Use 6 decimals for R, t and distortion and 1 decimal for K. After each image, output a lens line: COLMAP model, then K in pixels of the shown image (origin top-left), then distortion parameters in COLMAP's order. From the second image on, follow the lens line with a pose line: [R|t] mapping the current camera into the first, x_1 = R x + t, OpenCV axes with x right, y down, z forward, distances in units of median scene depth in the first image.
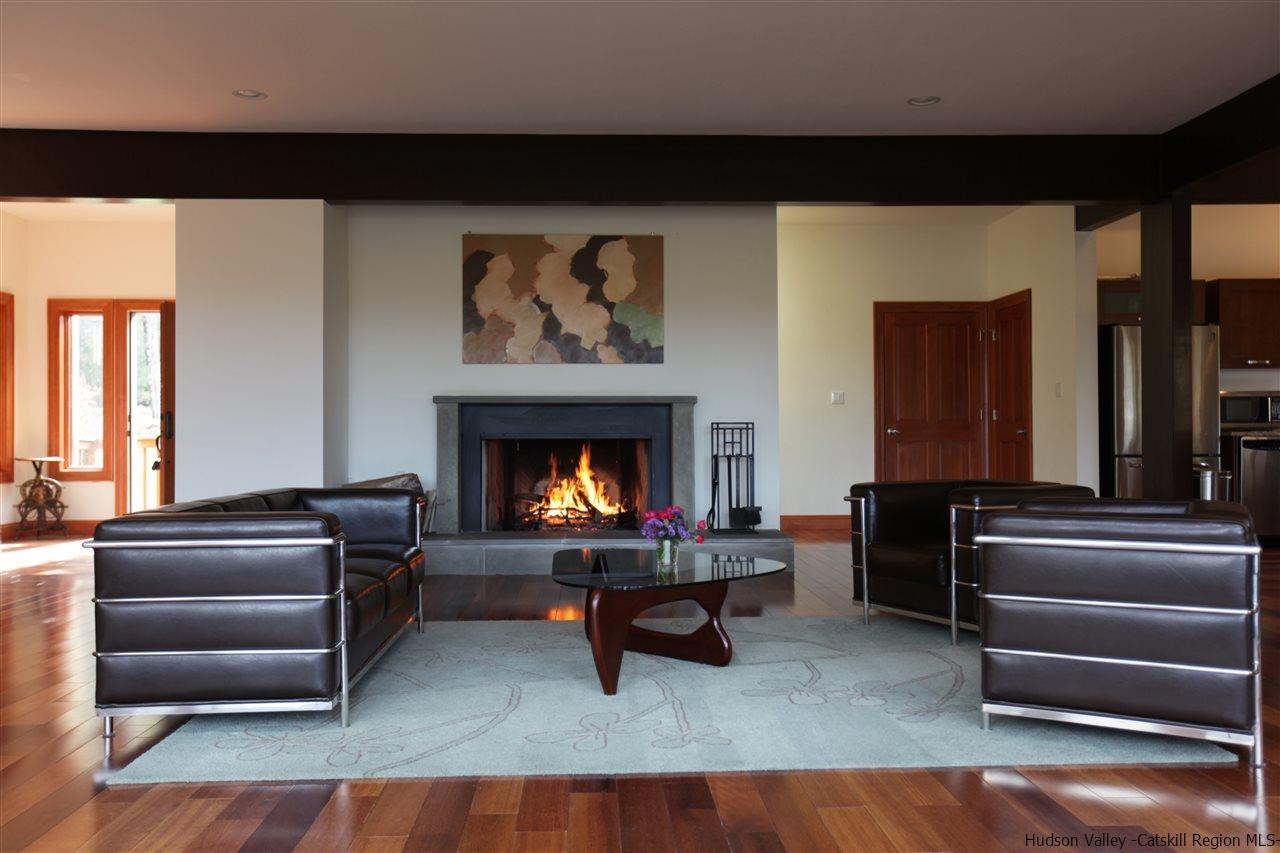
lens RADIAL K [[1106.2, 0, 631.3], [0, 1106.2, 429.5], [0, 0, 1]] dist [0.016162, 0.014289]
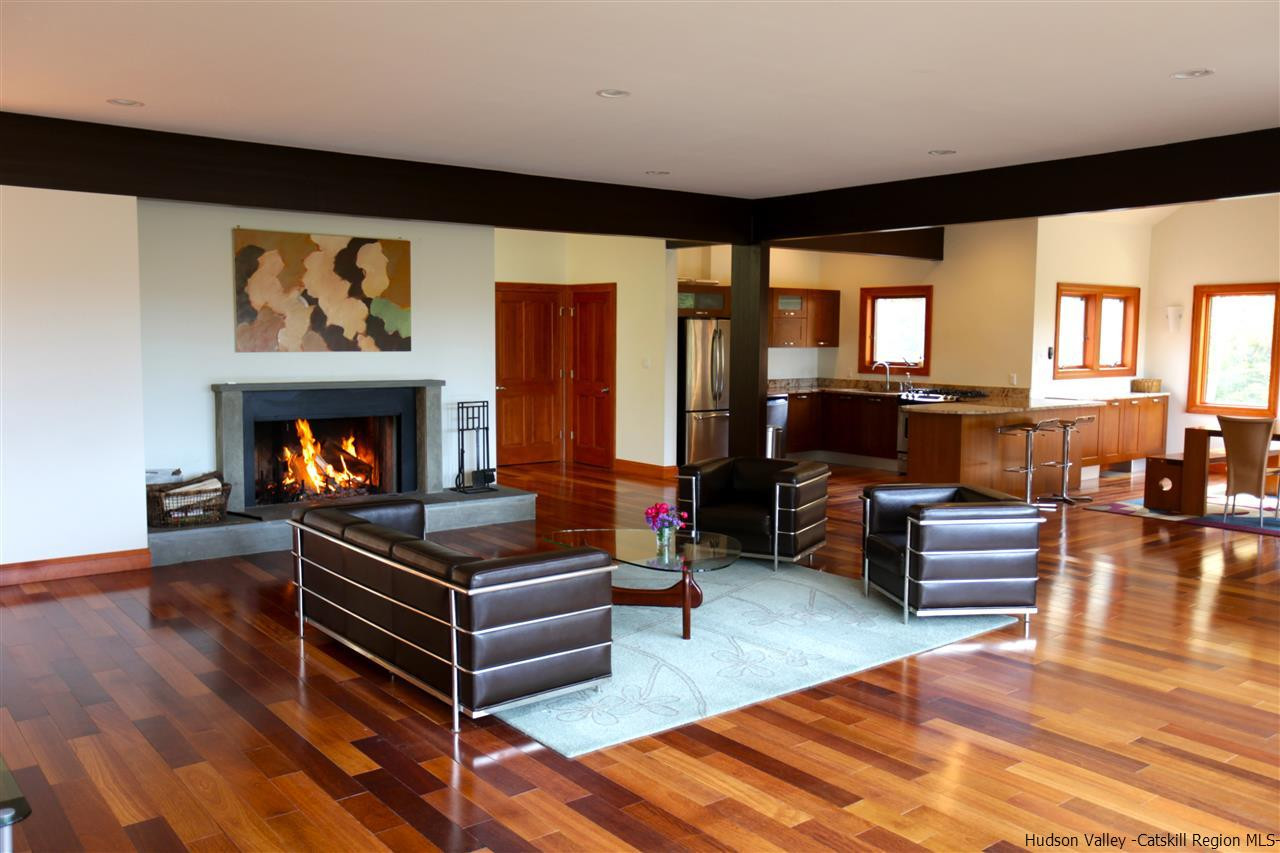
lens RADIAL K [[1034.5, 0, 642.1], [0, 1034.5, 428.3], [0, 0, 1]] dist [-0.001739, 0.033335]
pose [[0.807201, -0.043544, 0.588668, -0.426054], [-0.014159, 0.995560, 0.093057, -0.084673], [-0.590106, -0.083451, 0.803001, -0.033061]]
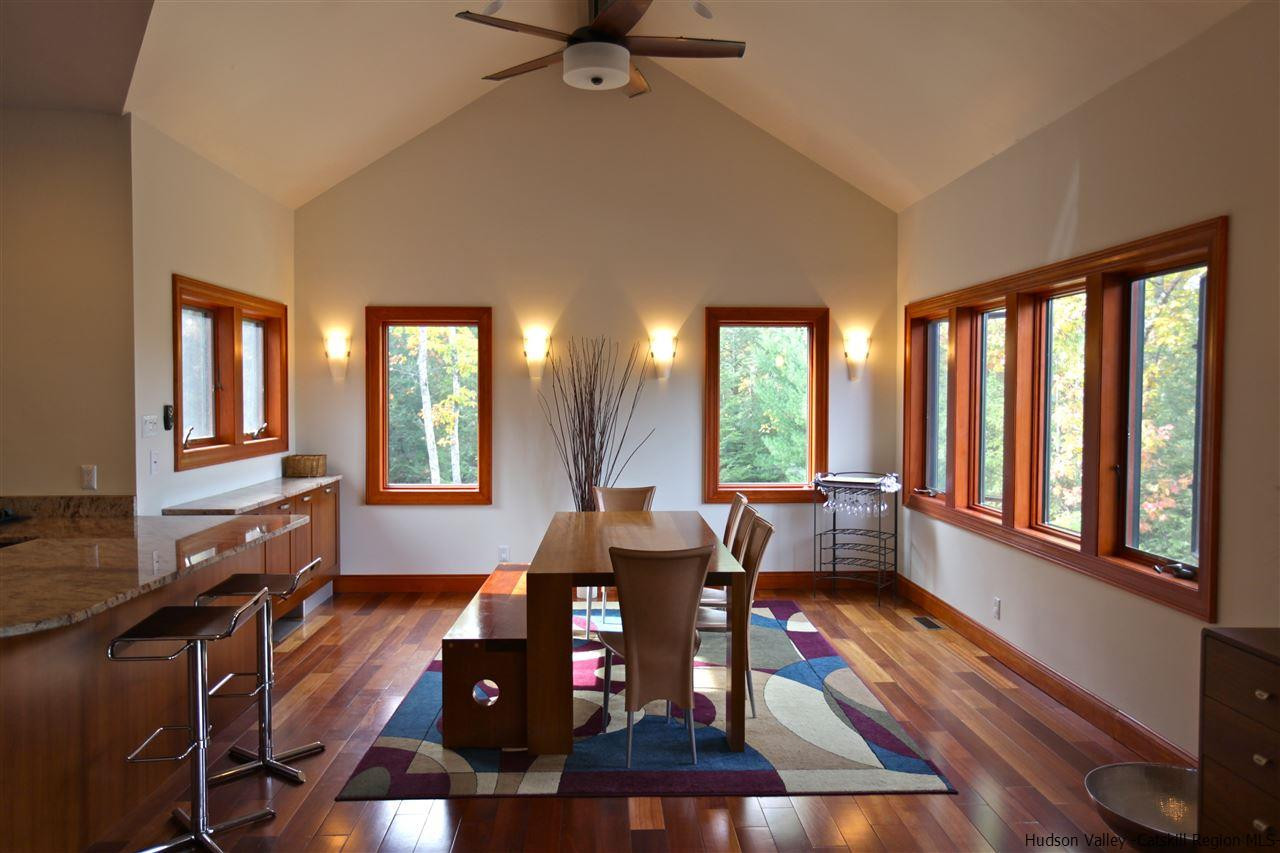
lens RADIAL K [[958.5, 0, 641.6], [0, 958.5, 425.1], [0, 0, 1]] dist [0.007147, 0.030266]
pose [[-0.004561, -0.027130, 0.999622, 0.238406], [-0.014881, 0.999523, 0.027059, -0.079852], [-0.999879, -0.014752, -0.004962, 0.482727]]
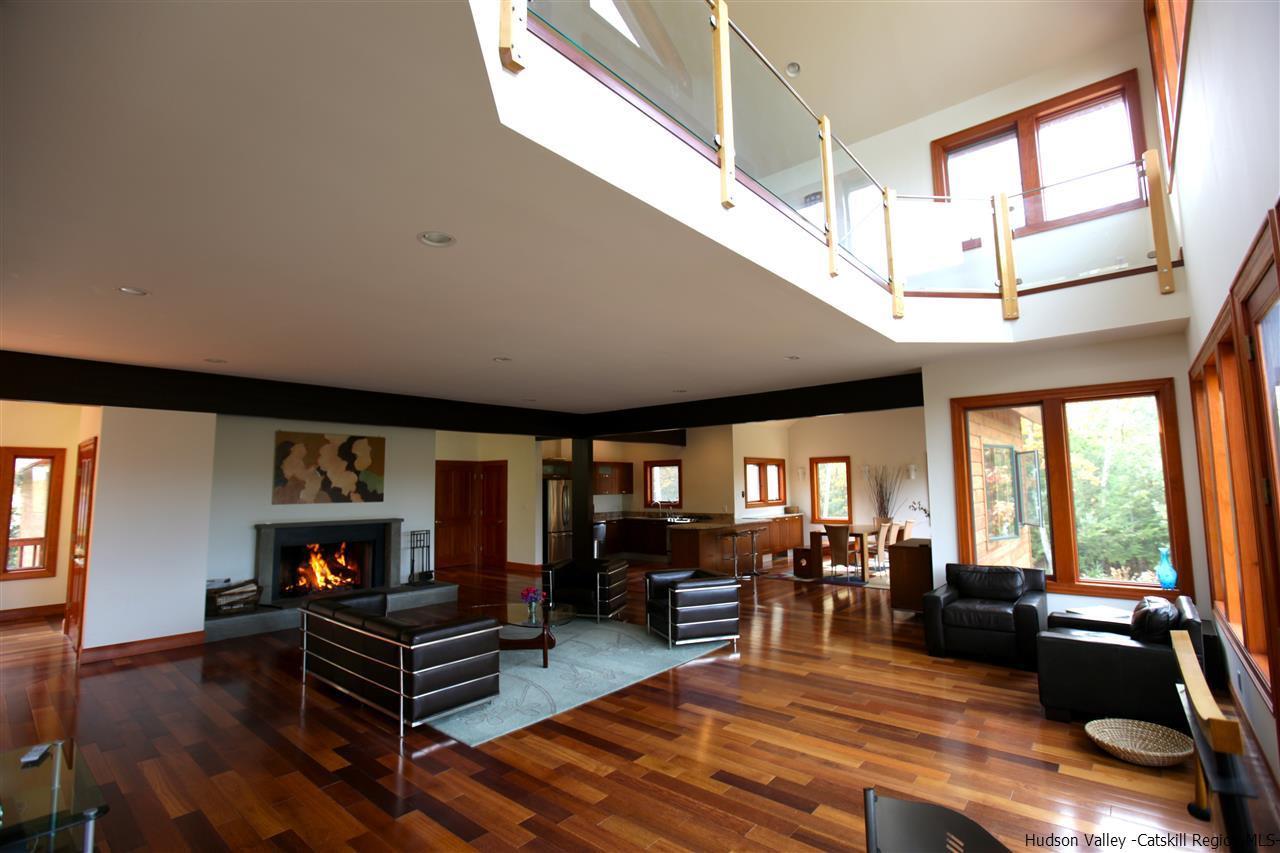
lens RADIAL K [[582.9, 0, 639.3], [0, 582.9, 426.6], [0, 0, 1]] dist [-0.041846, 0.008043]
pose [[0.680674, 0.070122, 0.729223, -0.428452], [0.006150, 0.994826, -0.101403, -0.086673], [-0.732561, 0.073507, 0.676721, -0.051482]]
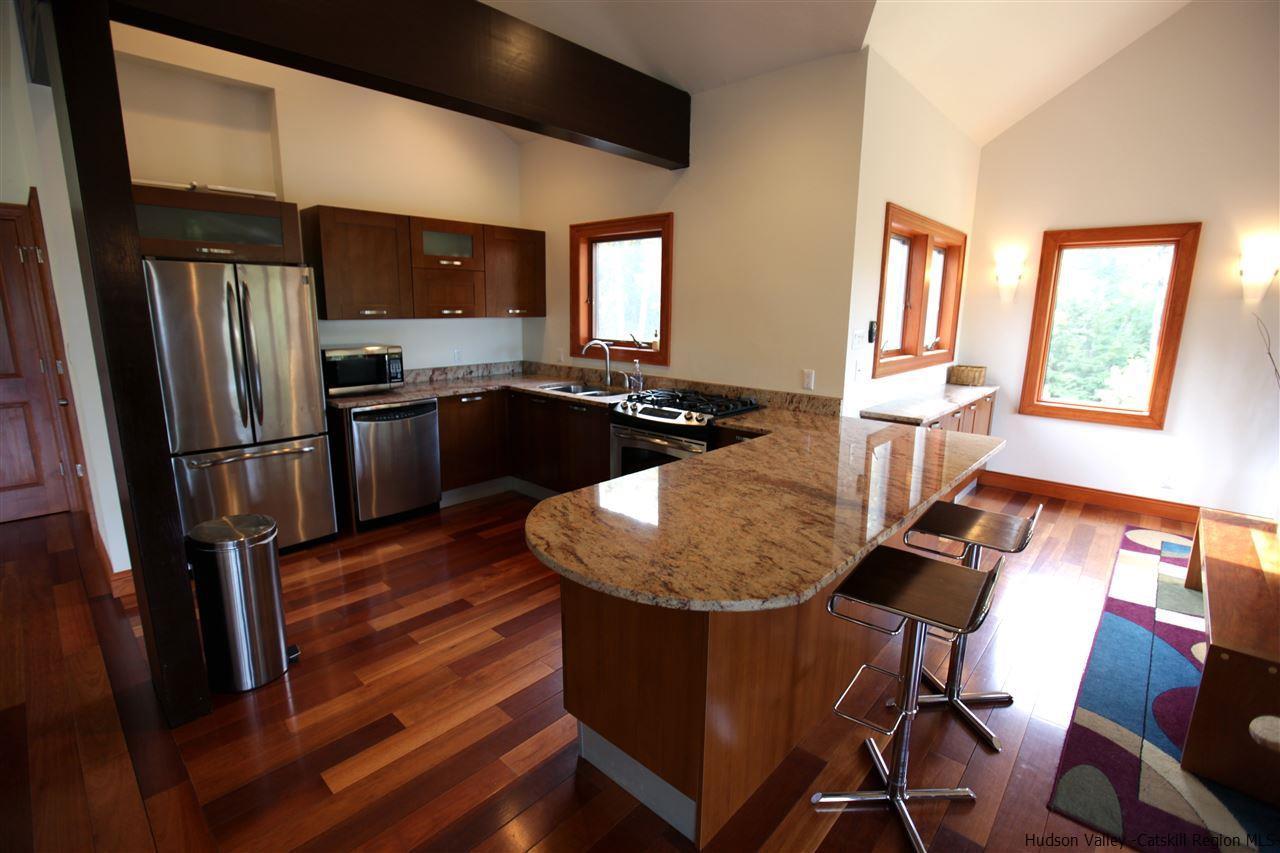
lens RADIAL K [[582.9, 0, 634.3], [0, 582.9, 427.7], [0, 0, 1]] dist [-0.041846, 0.008043]
pose [[0.707050, -0.130928, 0.694938, 0.434824], [-0.021036, 0.978382, 0.205732, -0.078424], [-0.706851, -0.160082, 0.689011, 0.607426]]
